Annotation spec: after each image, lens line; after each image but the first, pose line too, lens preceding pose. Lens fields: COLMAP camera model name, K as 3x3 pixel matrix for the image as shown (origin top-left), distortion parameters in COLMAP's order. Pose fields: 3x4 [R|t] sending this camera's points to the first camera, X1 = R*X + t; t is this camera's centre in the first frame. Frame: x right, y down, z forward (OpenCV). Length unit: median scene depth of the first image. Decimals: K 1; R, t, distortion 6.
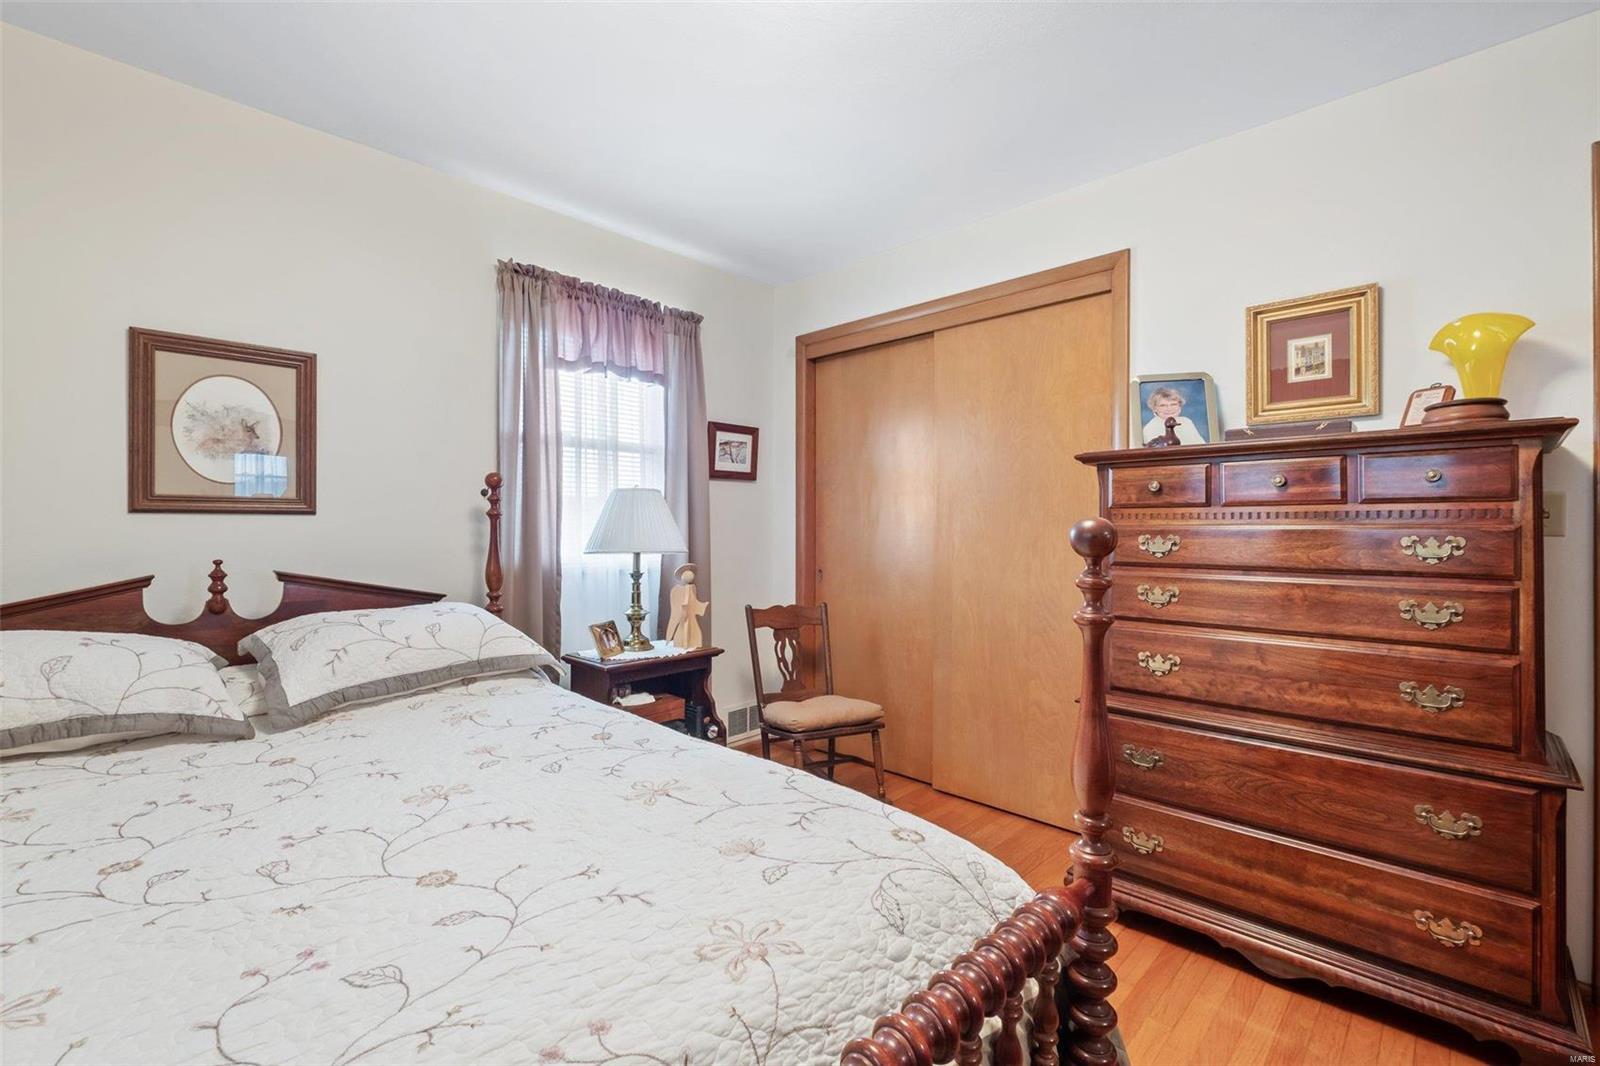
lens RADIAL K [[696.3, 0, 787.5], [0, 696.3, 535.5], [0, 0, 1]] dist [0.001292, -0.008961]
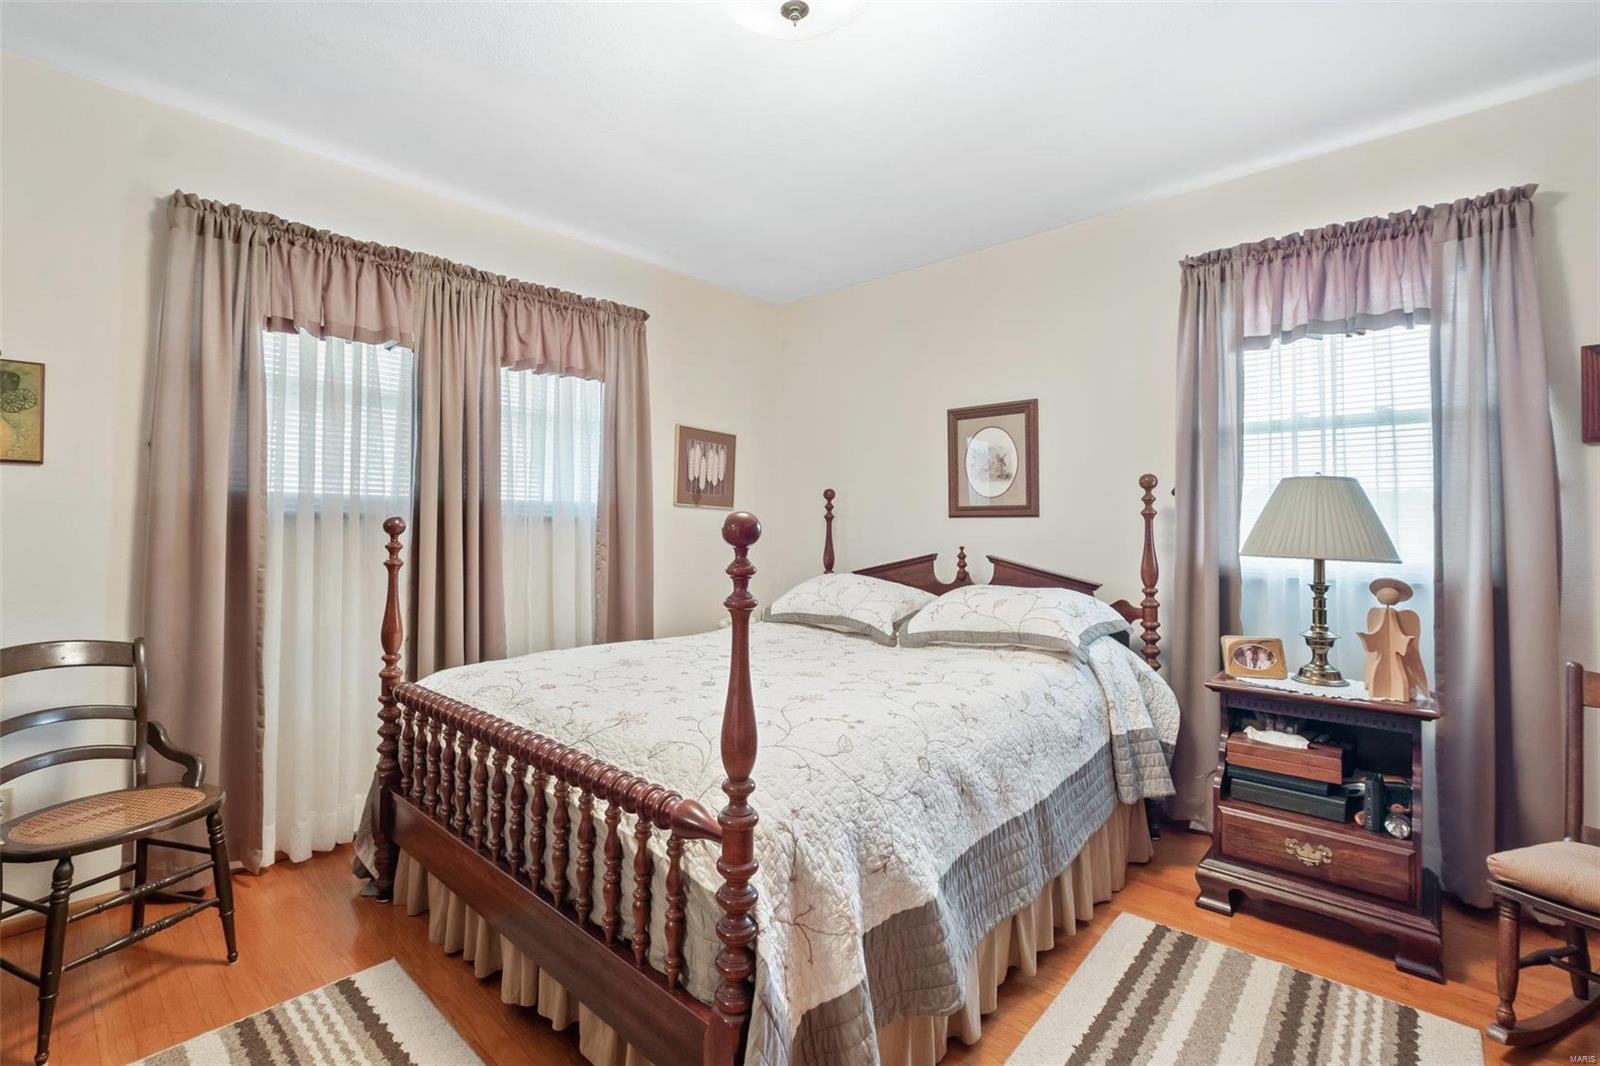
lens RADIAL K [[696.3, 0, 787.5], [0, 696.3, 535.5], [0, 0, 1]] dist [0.001292, -0.008961]
pose [[0.043367, 0.009235, -0.999017, 0.667081], [-0.018149, 0.999800, 0.008455, 0.003334], [0.998894, 0.017764, 0.043526, 0.464233]]
